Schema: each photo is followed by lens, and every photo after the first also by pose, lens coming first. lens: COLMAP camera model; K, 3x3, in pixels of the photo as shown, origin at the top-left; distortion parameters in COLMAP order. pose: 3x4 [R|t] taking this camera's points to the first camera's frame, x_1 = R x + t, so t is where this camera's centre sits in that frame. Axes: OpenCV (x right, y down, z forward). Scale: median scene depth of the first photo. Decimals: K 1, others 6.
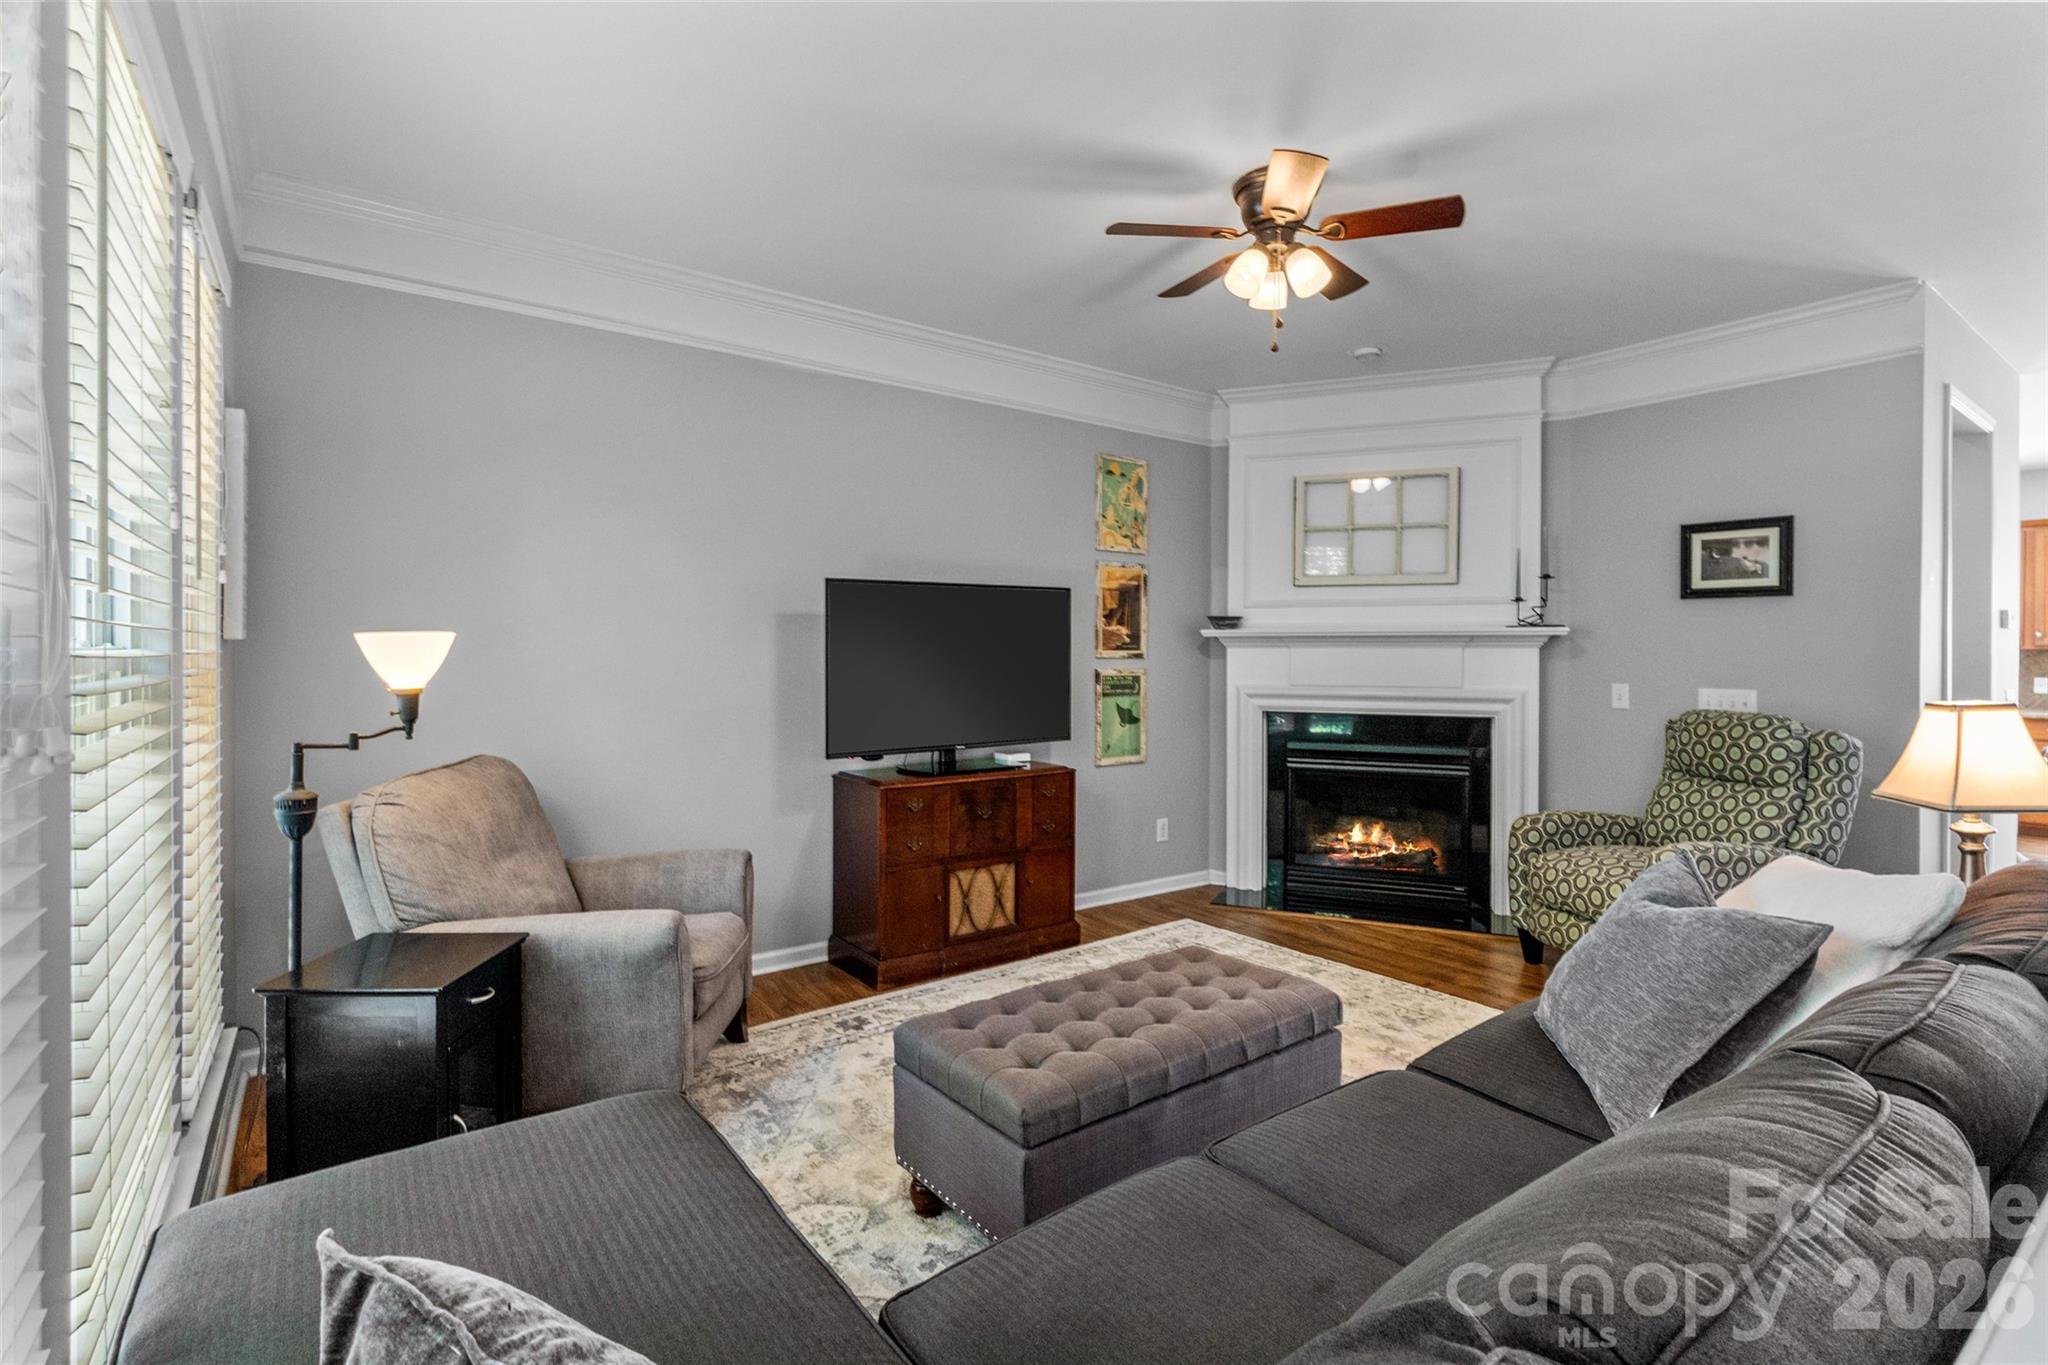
lens RADIAL K [[960.5, 0, 1011.2], [0, 960.5, 655.4], [0, 0, 1]] dist [-0.002333, -0.000151]
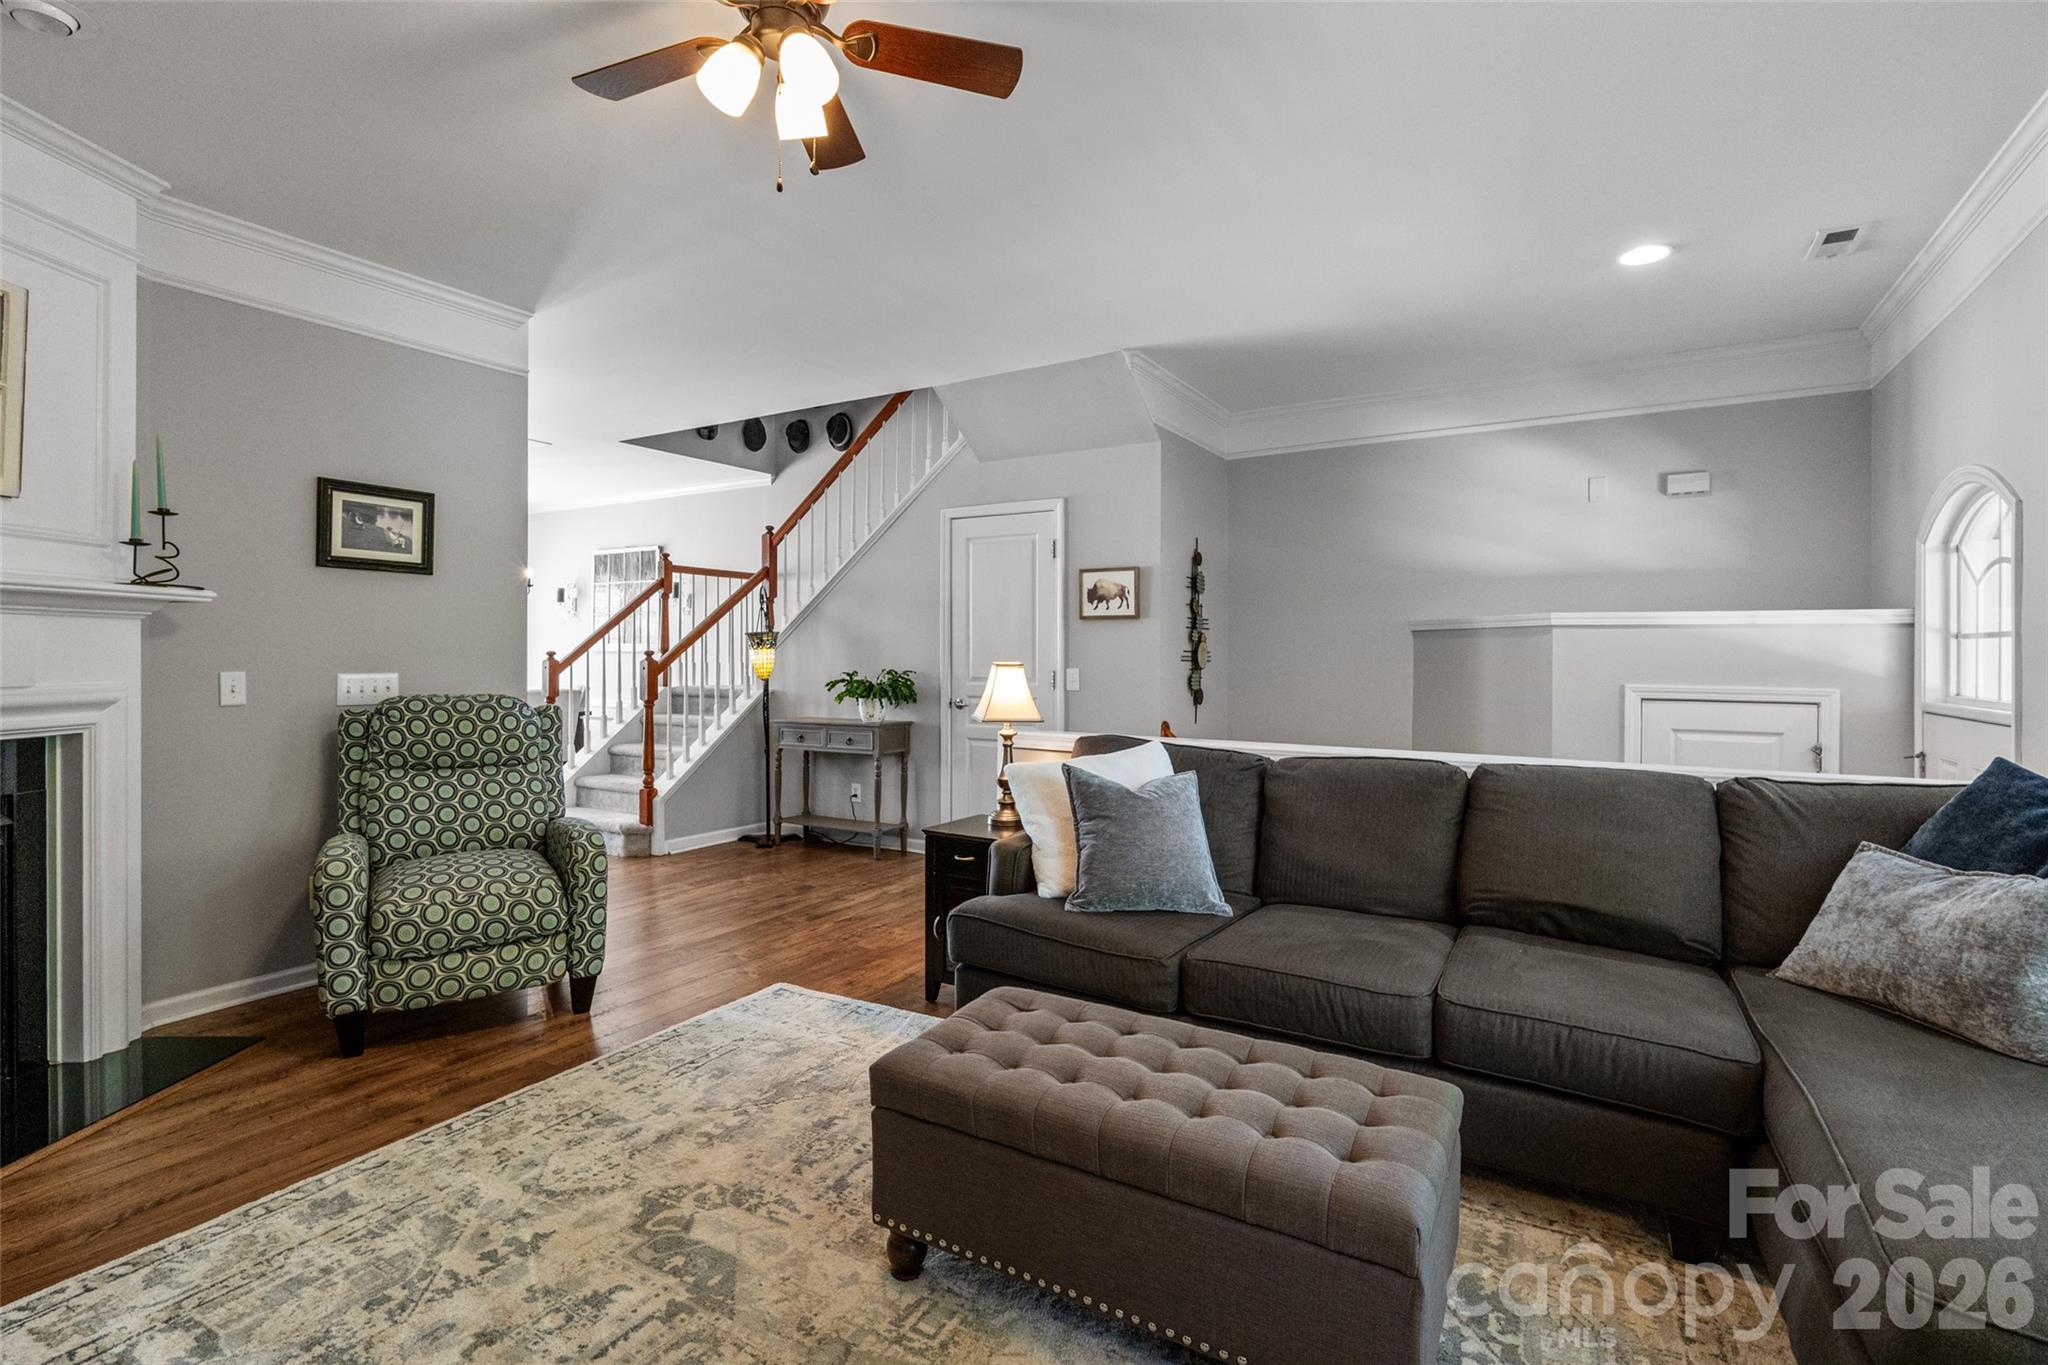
lens RADIAL K [[953.3, 0, 1025.5], [0, 953.3, 657.6], [0, 0, 1]] dist [-0.001275, -0.000252]
pose [[-0.391614, -0.007124, 0.920102, -0.295707], [-0.002864, 0.999975, 0.006523, 0.012731], [-0.920125, -0.000081, -0.391625, 0.758751]]
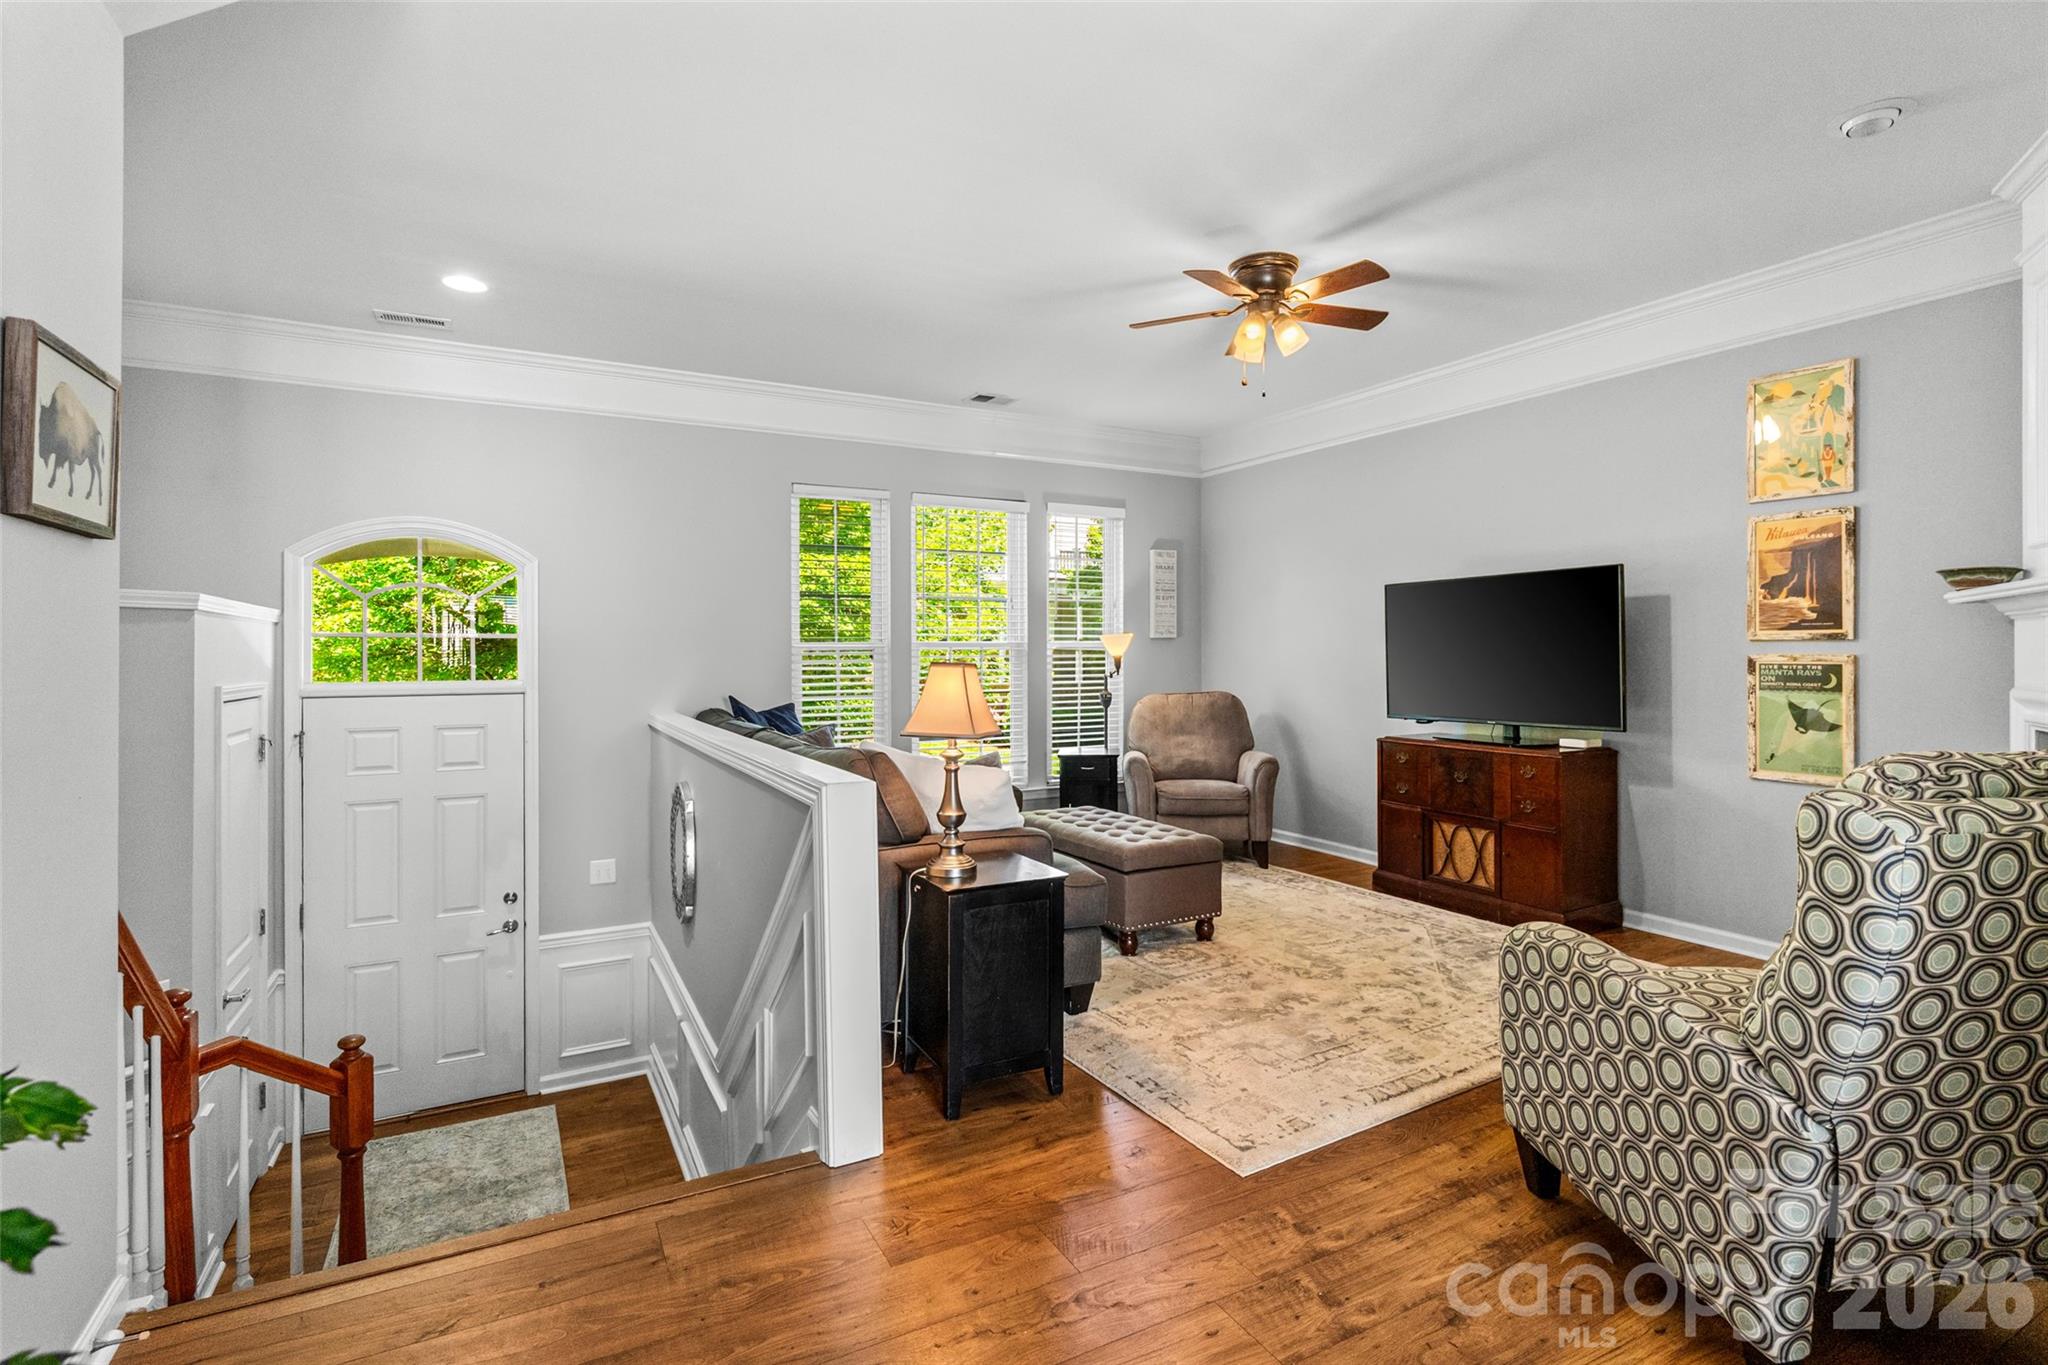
lens RADIAL K [[947.7, 0, 1022.1], [0, 947.7, 649.2], [0, 0, 1]] dist [-0.000486, 0.000037]
pose [[-0.127384, -0.005904, -0.991836, 1.065636], [-0.002143, 0.999982, -0.005677, 0.017622], [0.991851, 0.001402, -0.127395, 0.578808]]
